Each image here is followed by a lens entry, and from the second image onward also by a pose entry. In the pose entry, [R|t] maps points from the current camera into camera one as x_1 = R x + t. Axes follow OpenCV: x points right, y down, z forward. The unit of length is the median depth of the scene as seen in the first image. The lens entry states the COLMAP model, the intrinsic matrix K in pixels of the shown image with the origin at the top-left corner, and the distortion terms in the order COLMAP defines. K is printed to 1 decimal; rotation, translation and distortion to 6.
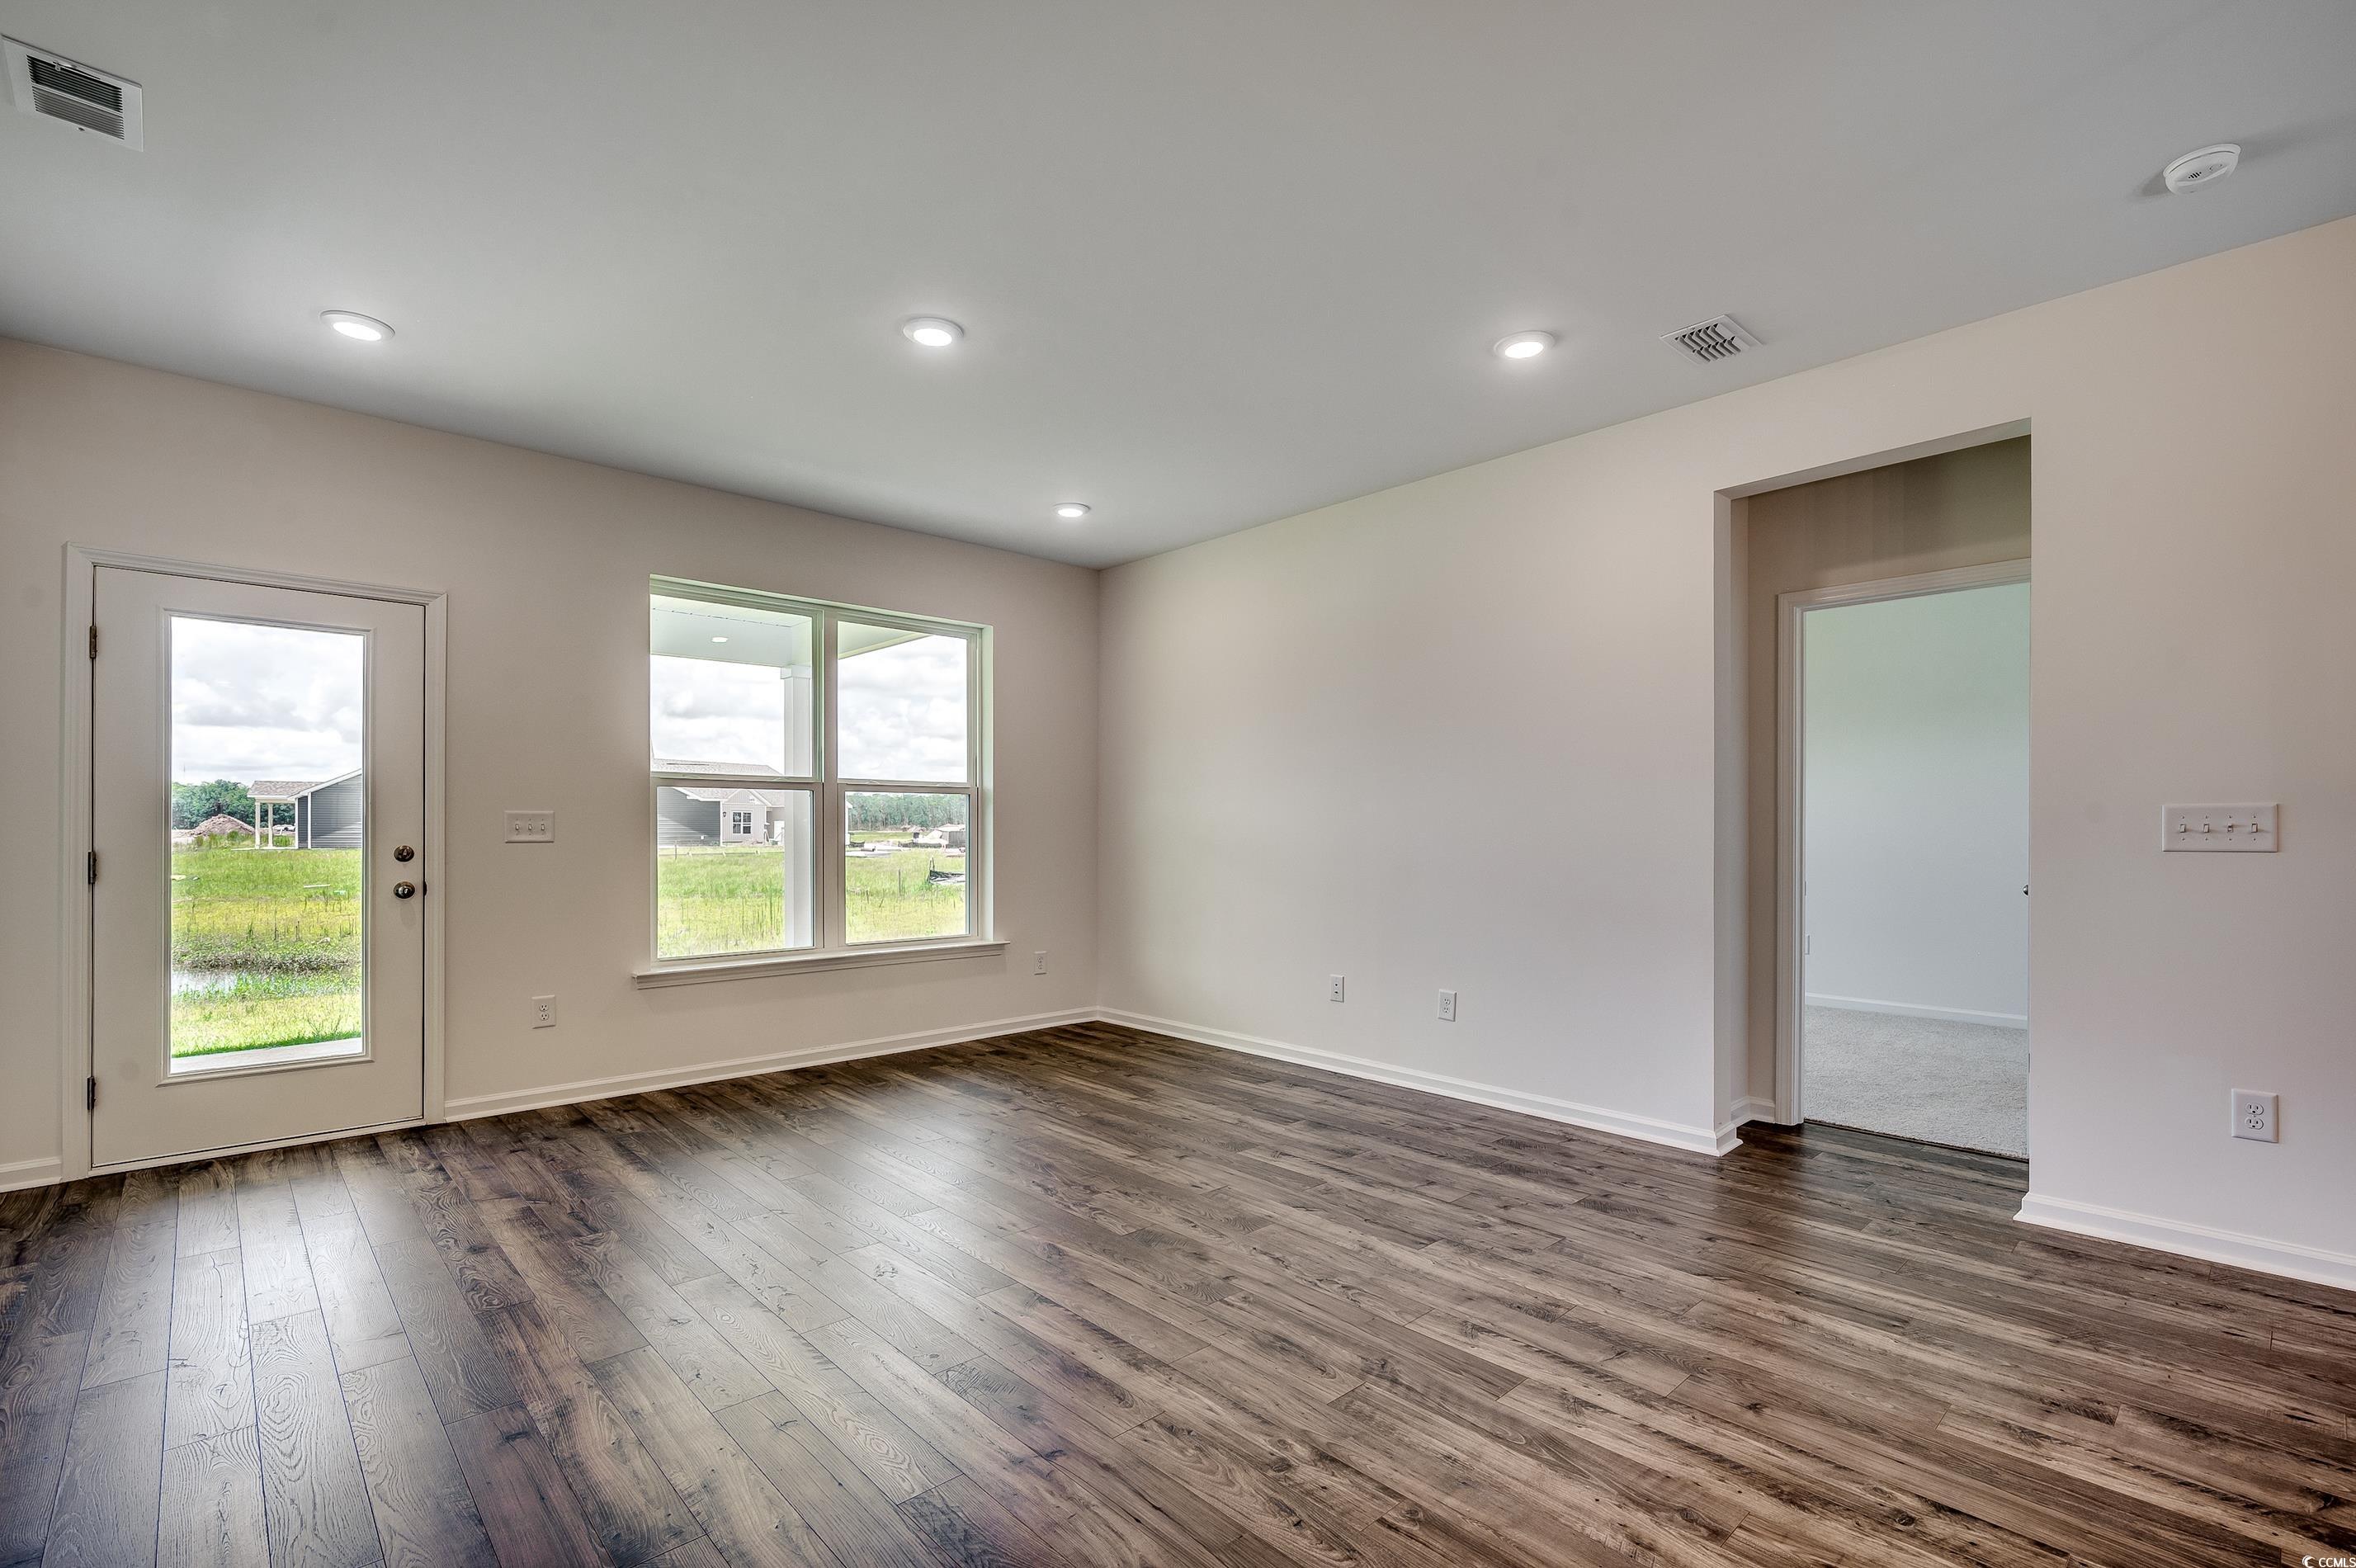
lens RADIAL K [[1081.7, 0, 1162.8], [0, 1081.7, 805.5], [0, 0, 1]] dist [-0.001364, 0.001791]
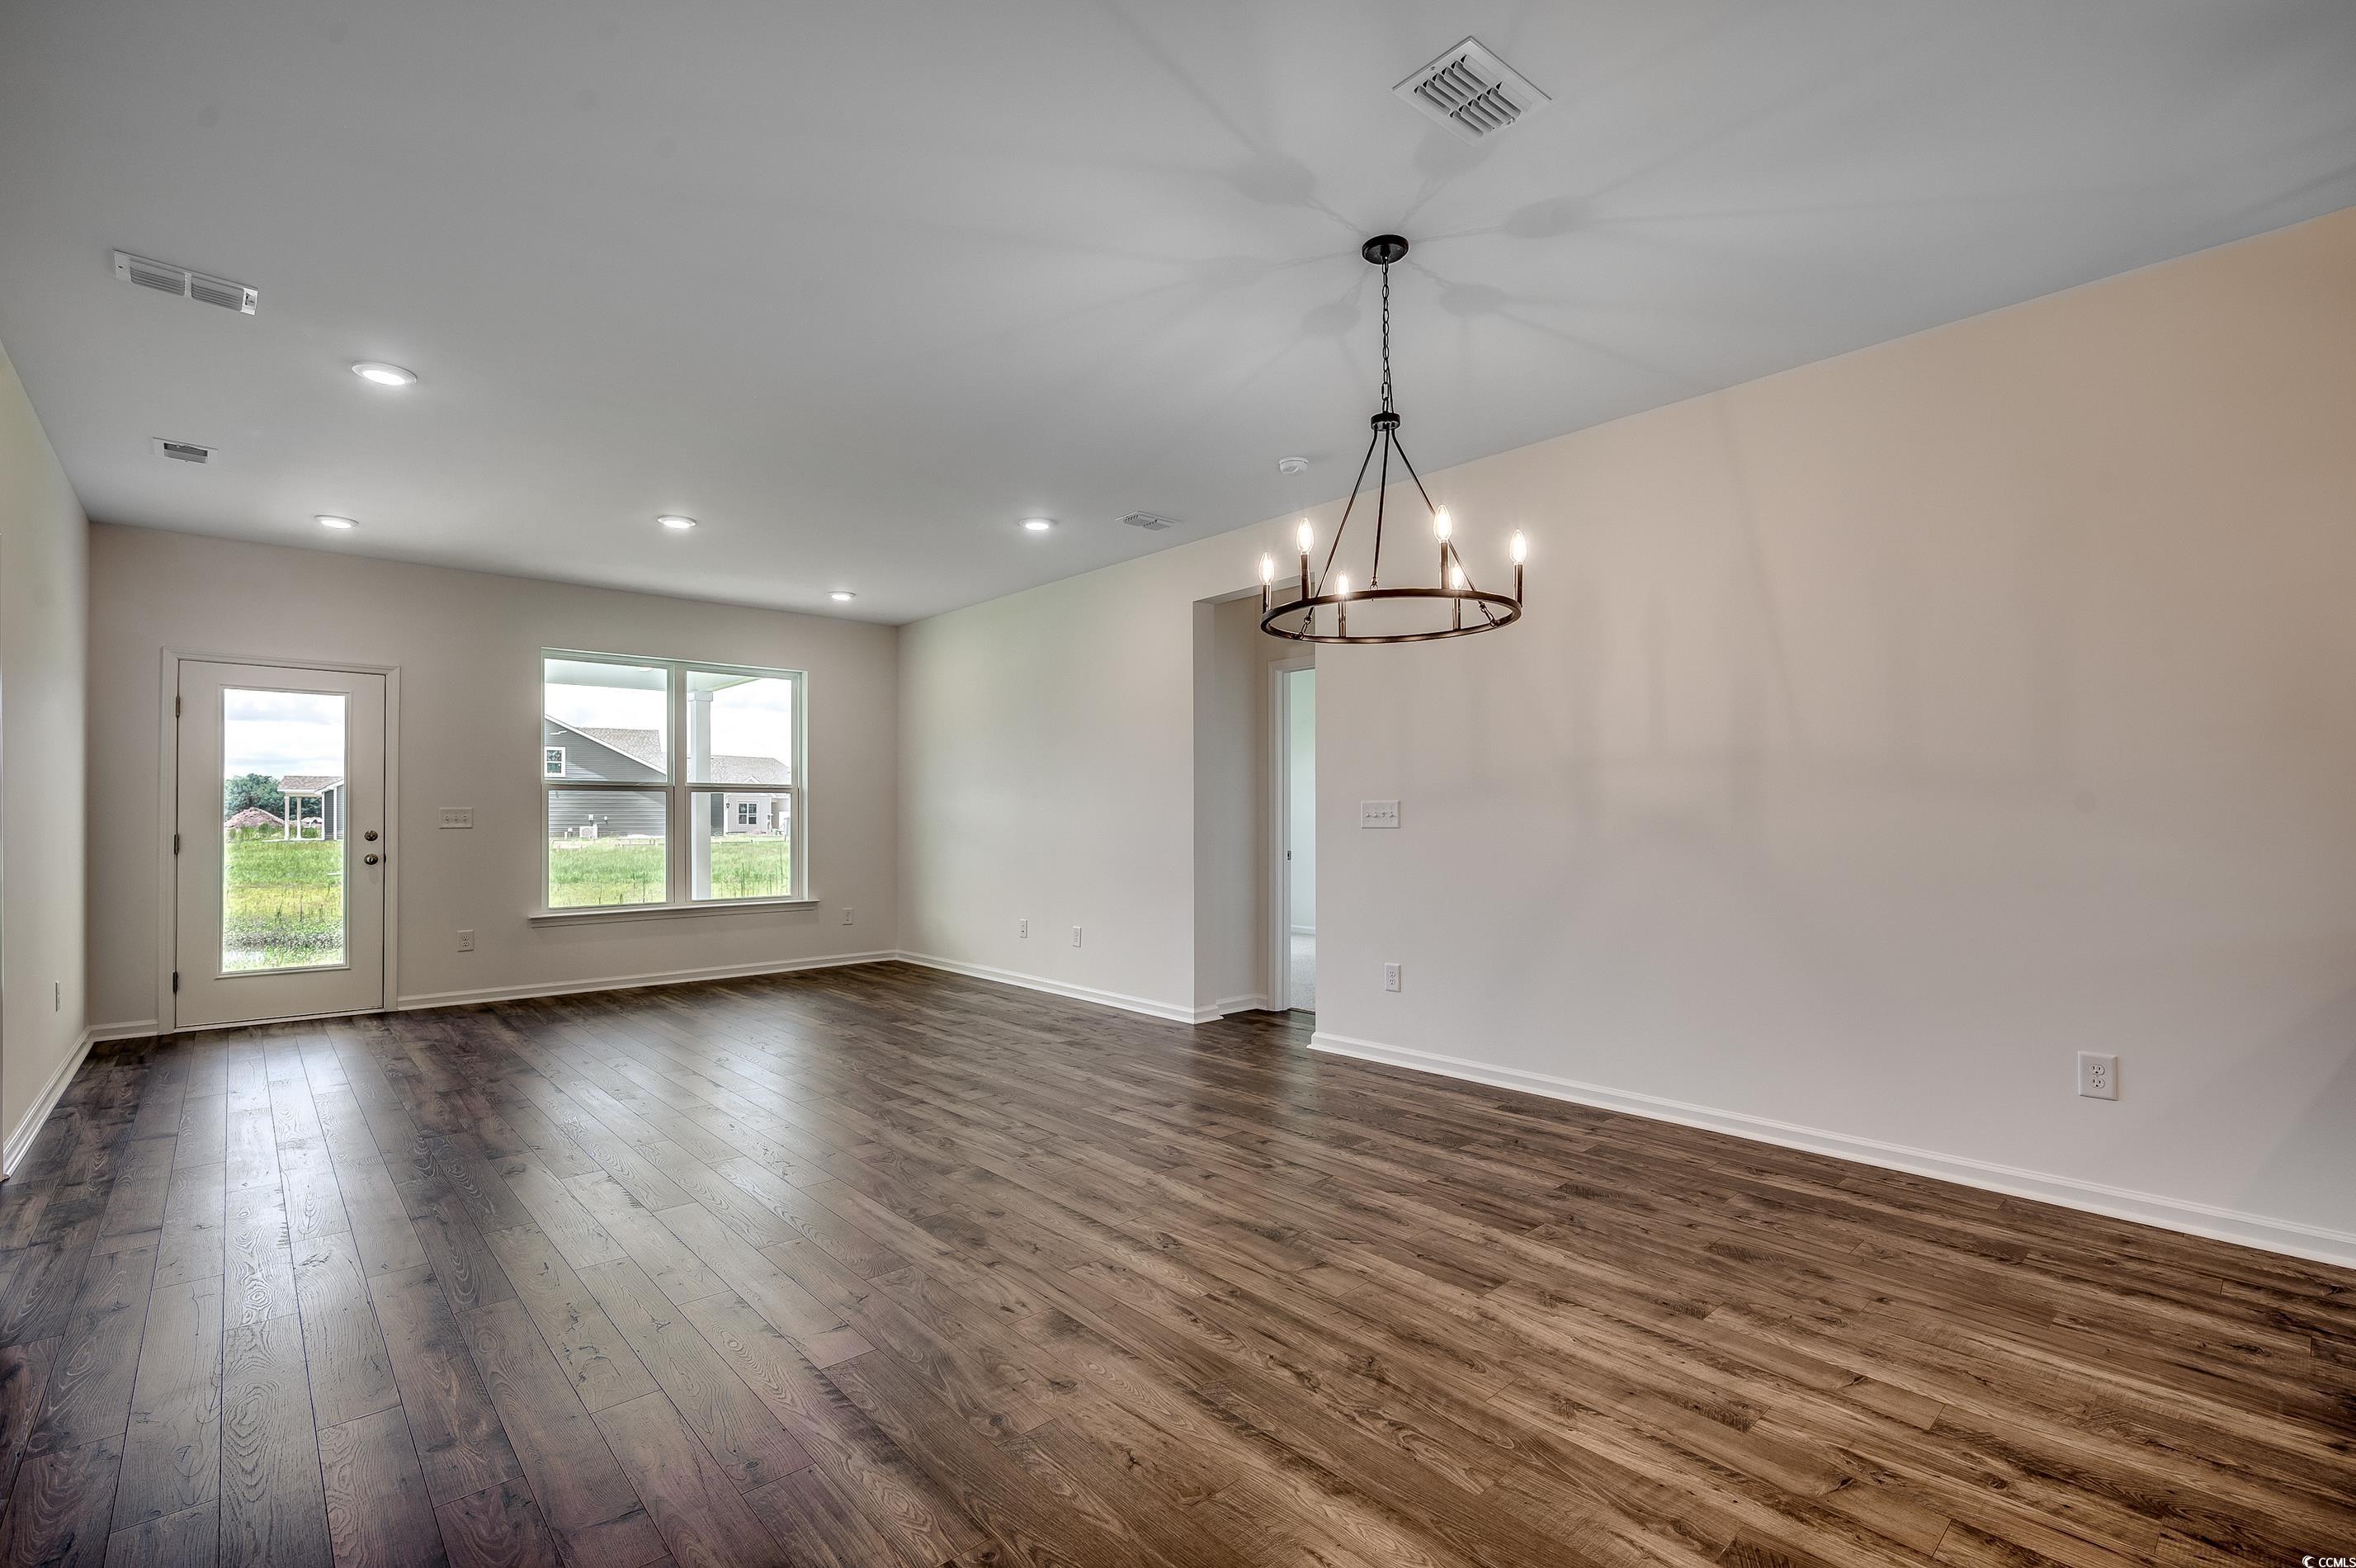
lens RADIAL K [[1081.7, 0, 1170.7], [0, 1081.7, 781.6], [0, 0, 1]] dist [-0.001364, 0.001791]
pose [[0.999908, -0.005185, -0.012510, 0.397569], [0.005045, 0.999924, -0.011225, -0.008754], [0.012567, 0.011160, 0.999859, -0.459093]]
